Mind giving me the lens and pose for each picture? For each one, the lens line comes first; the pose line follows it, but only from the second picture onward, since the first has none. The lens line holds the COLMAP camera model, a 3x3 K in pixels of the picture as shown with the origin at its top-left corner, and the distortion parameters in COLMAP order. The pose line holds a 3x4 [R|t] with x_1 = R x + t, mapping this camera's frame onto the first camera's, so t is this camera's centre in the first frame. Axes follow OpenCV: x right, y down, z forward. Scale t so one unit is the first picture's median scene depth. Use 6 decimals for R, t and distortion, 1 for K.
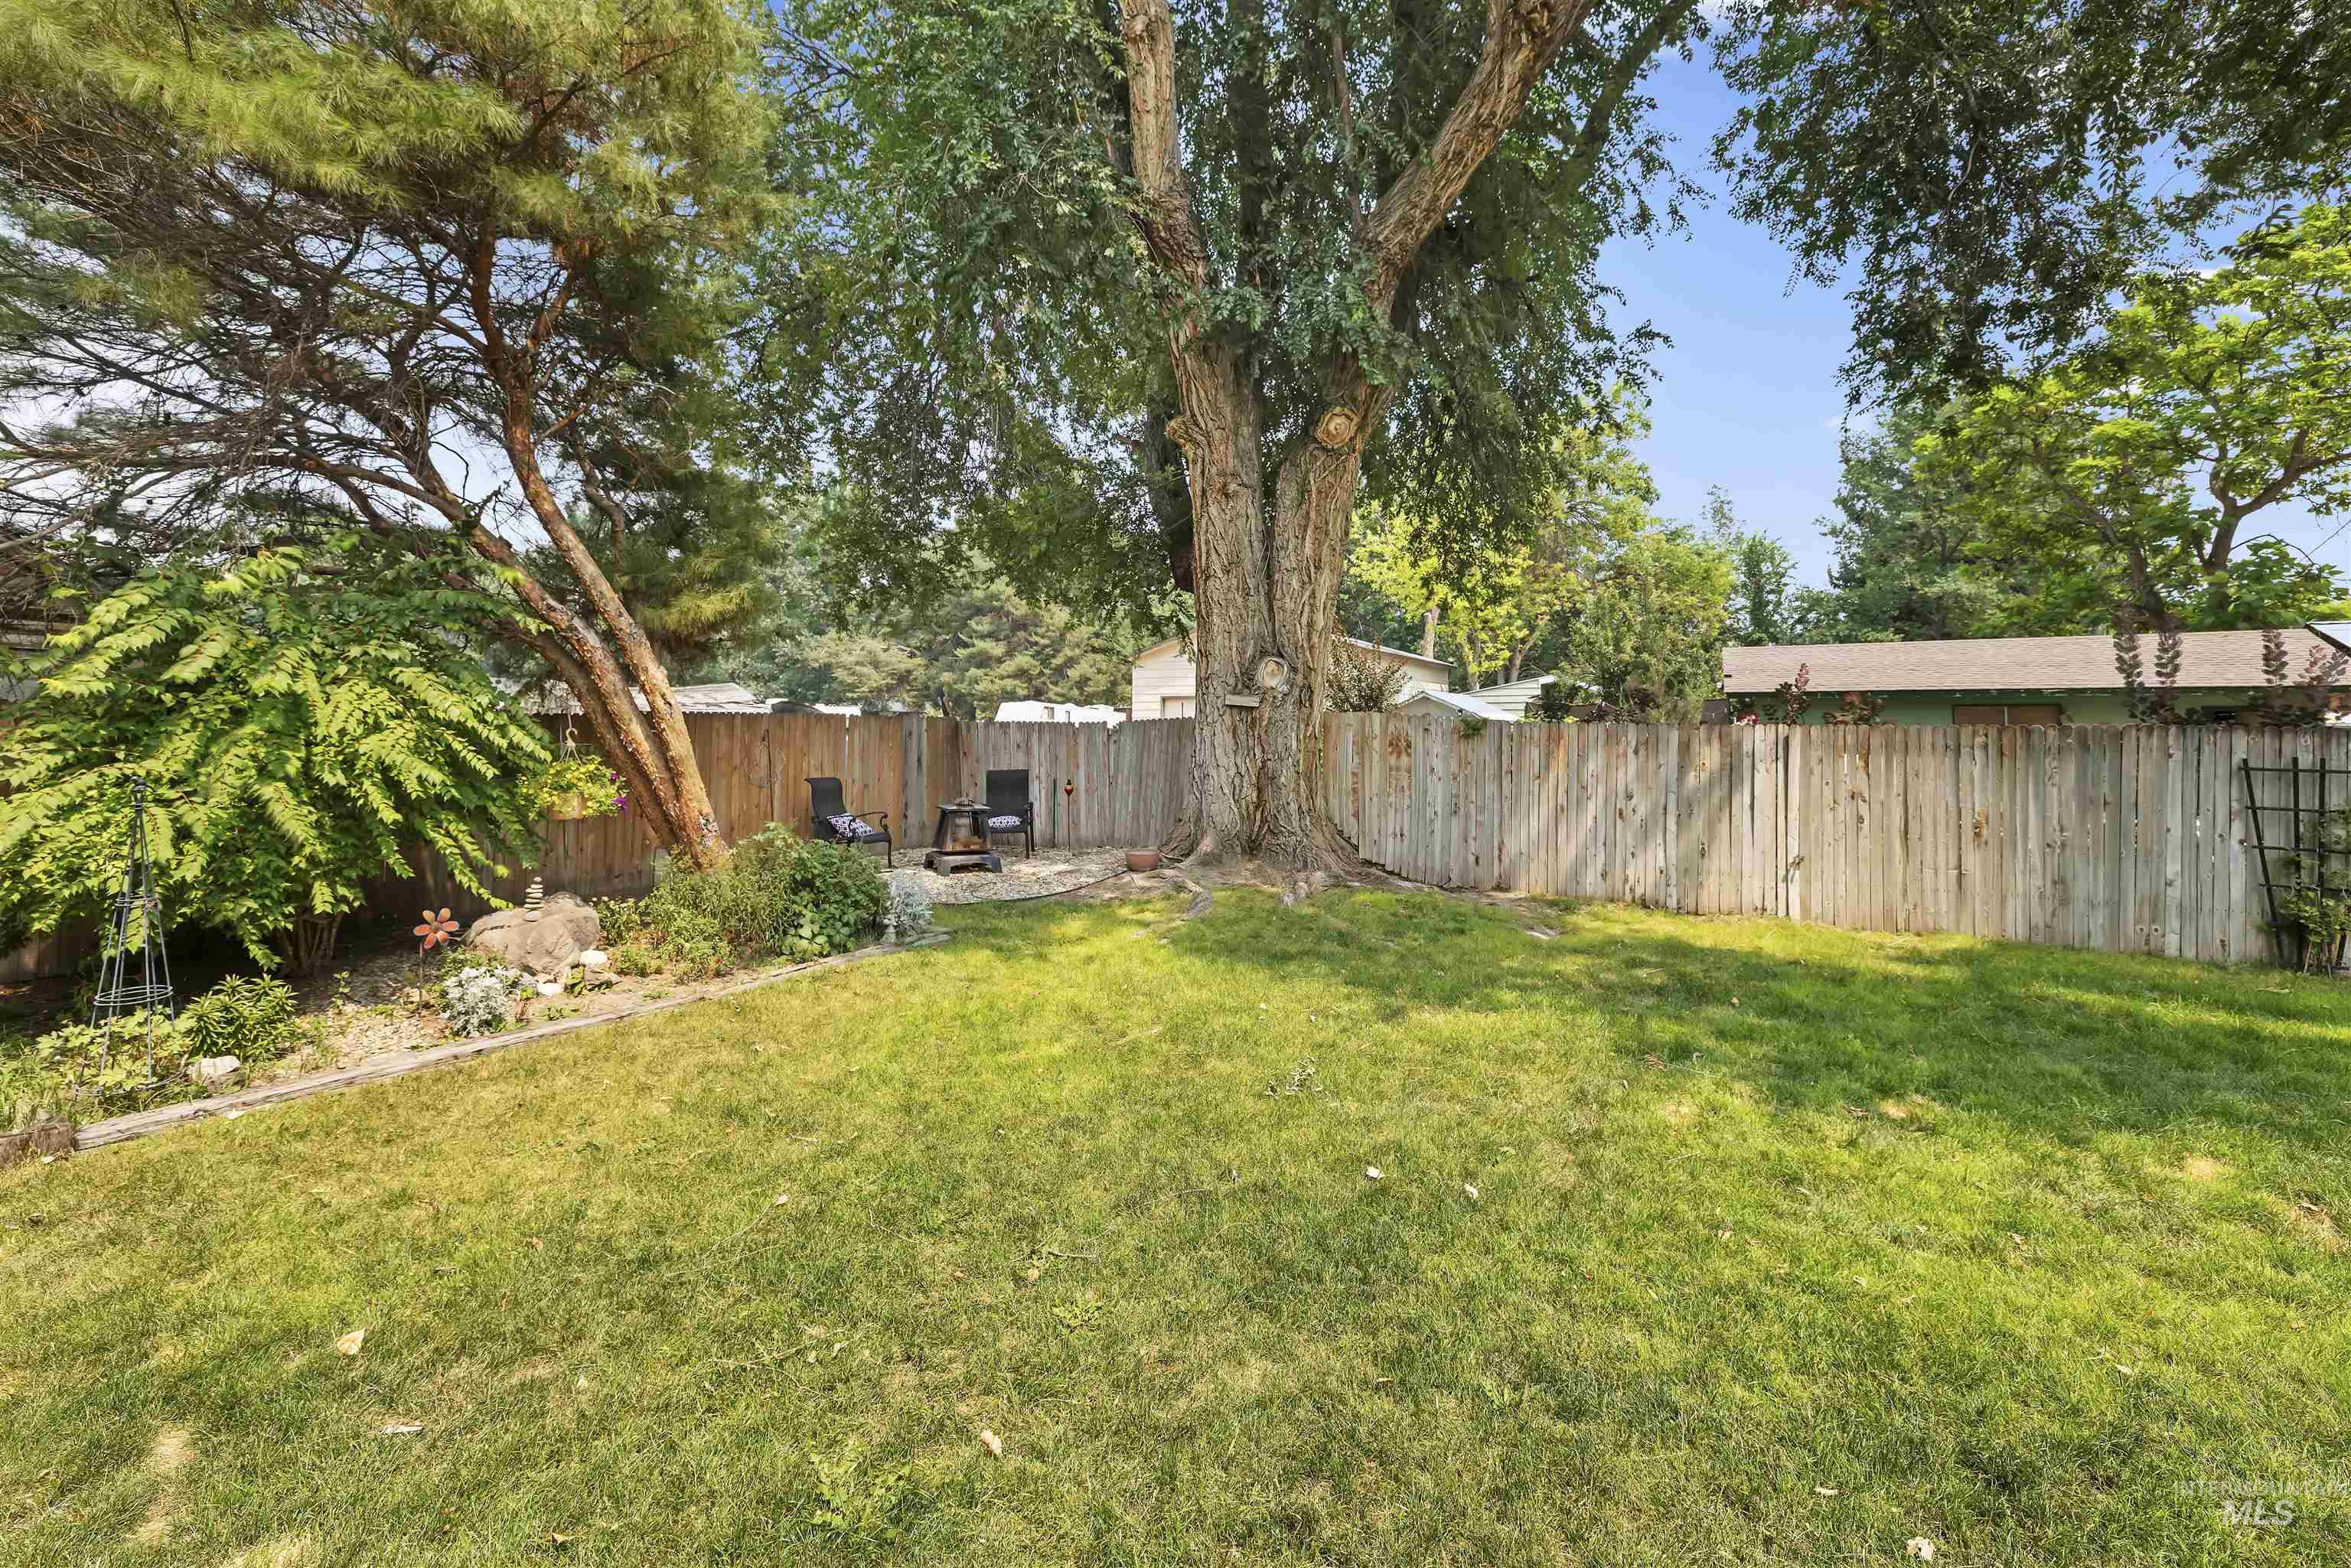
lens RADIAL K [[1055.3, 0, 1173.2], [0, 1055.3, 760.4], [0, 0, 1]] dist [0.000420, 0.001824]
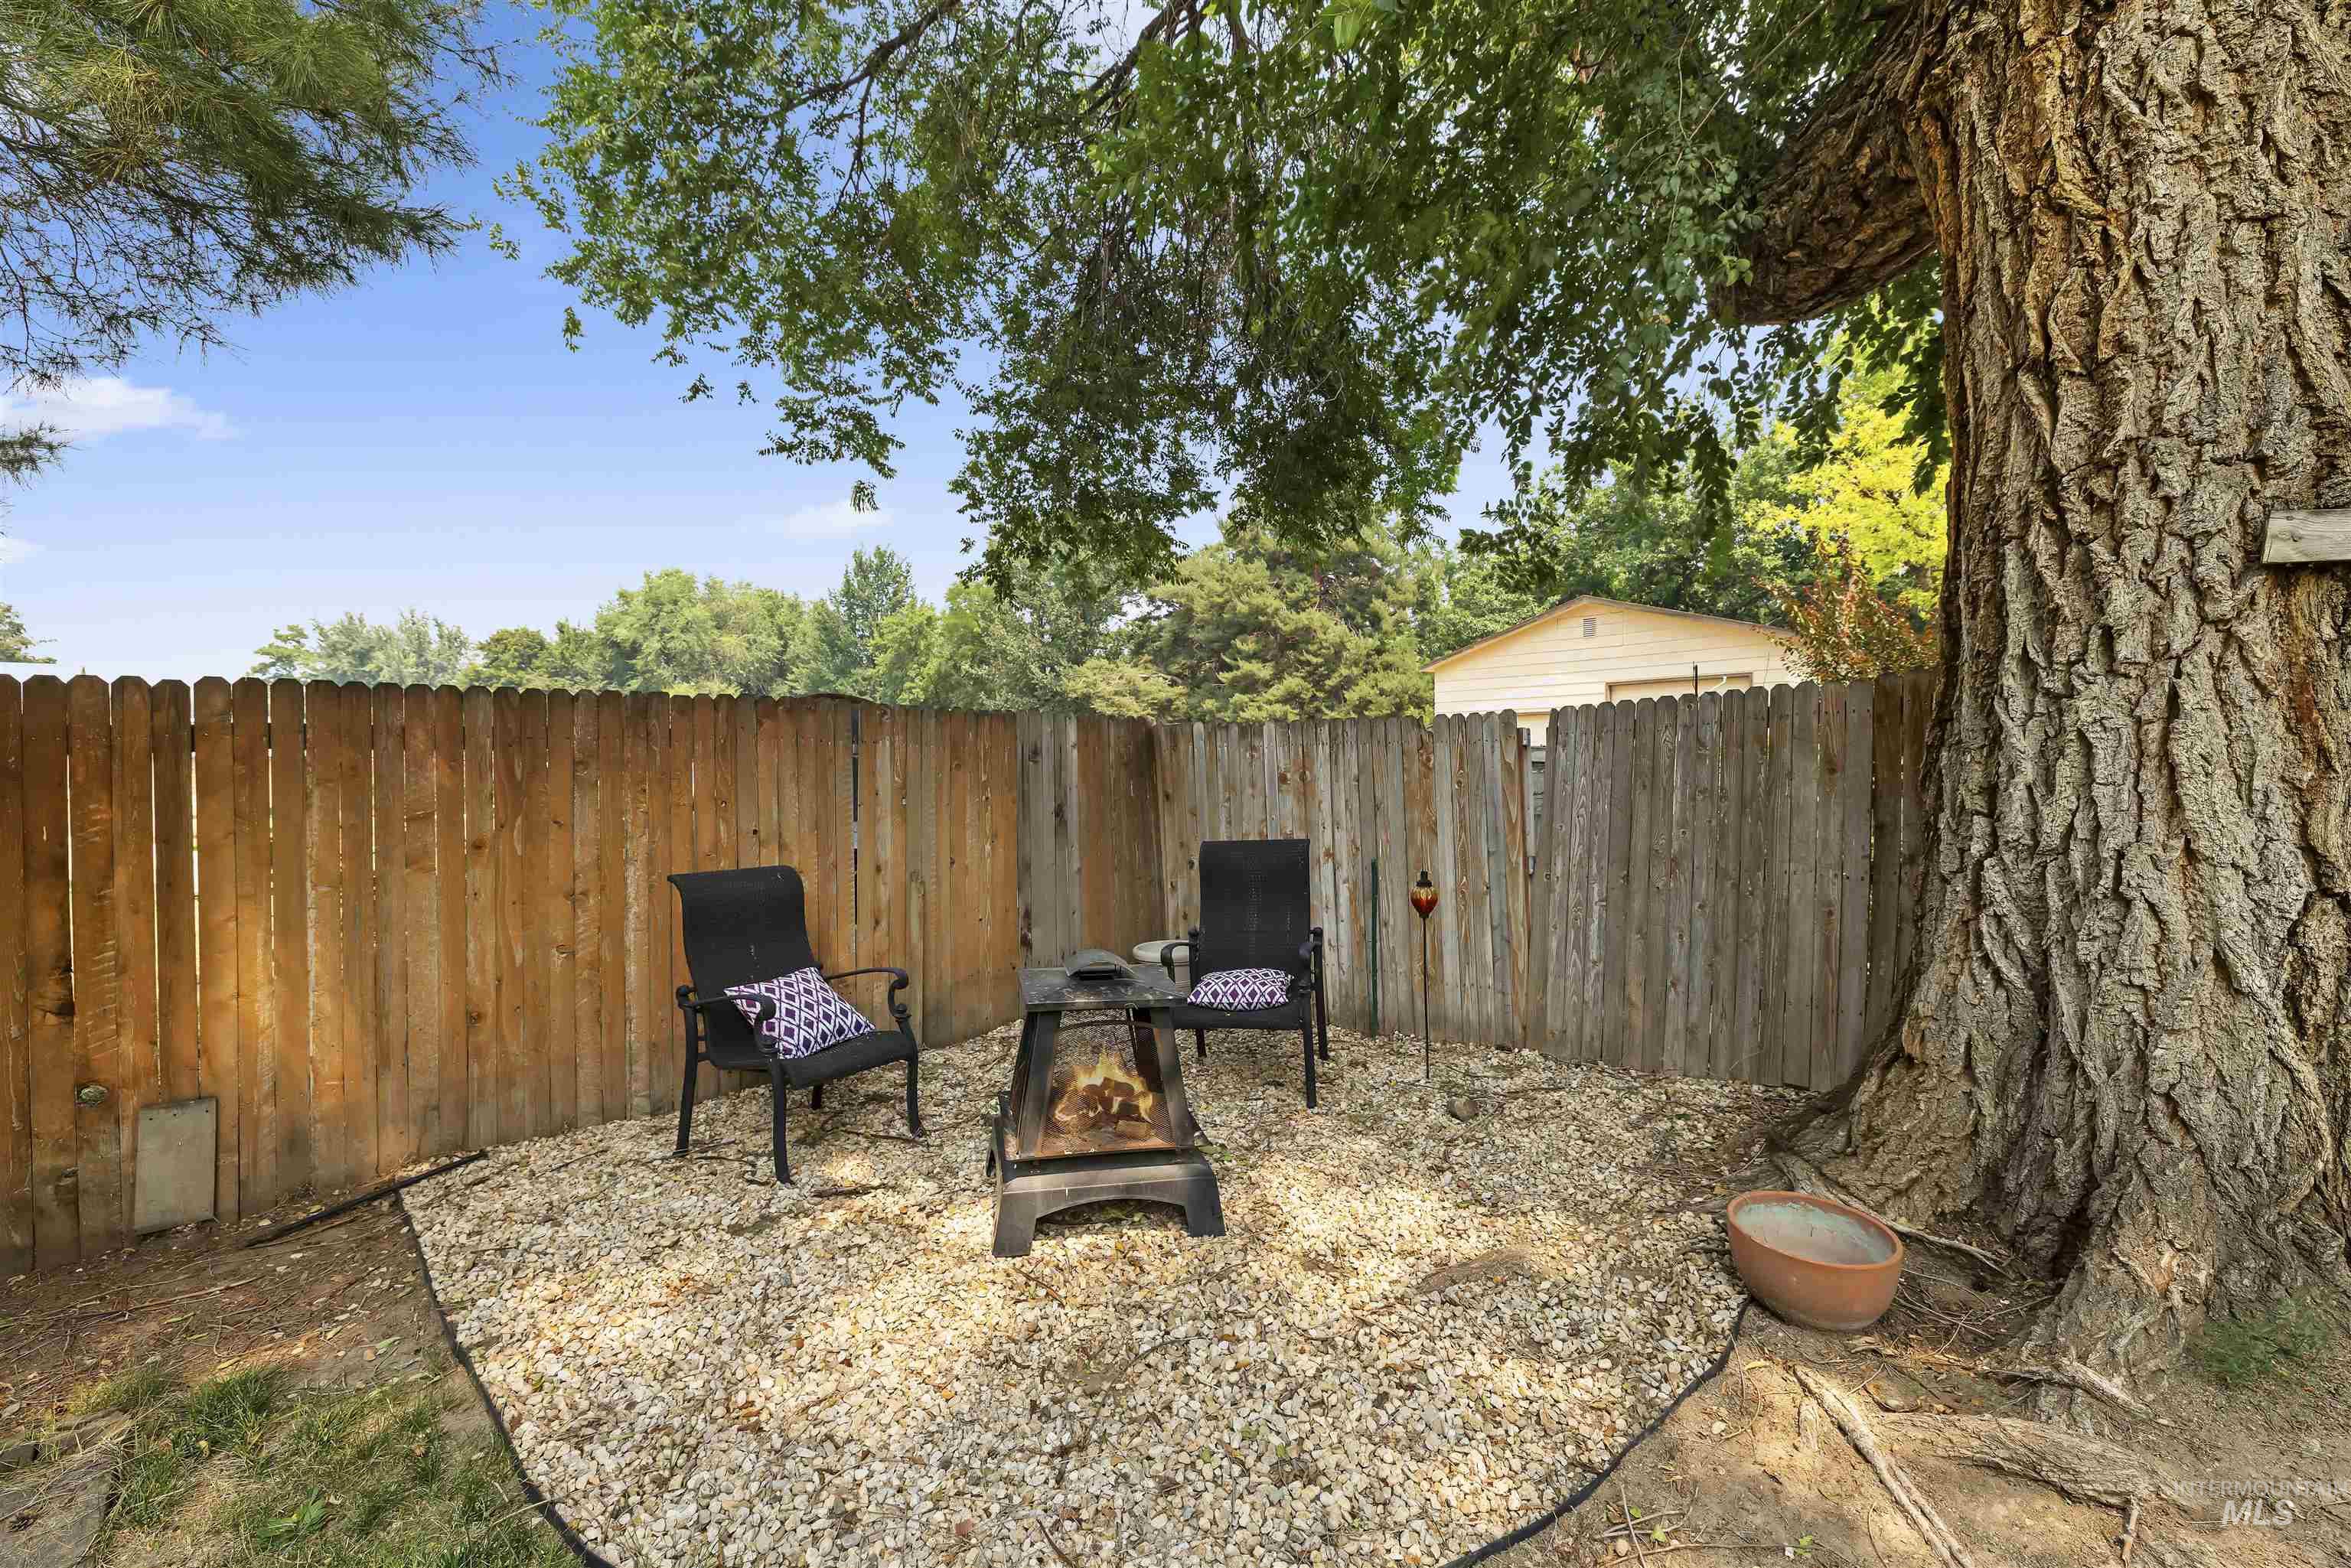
lens RADIAL K [[1055.3, 0, 1173.9], [0, 1055.3, 778.7], [0, 0, 1]] dist [0.000420, 0.001824]
pose [[0.967595, -0.011534, -0.252244, -0.017701], [0.007727, 0.999841, -0.016076, -0.001470], [0.252389, 0.013606, 0.967530, 0.124827]]
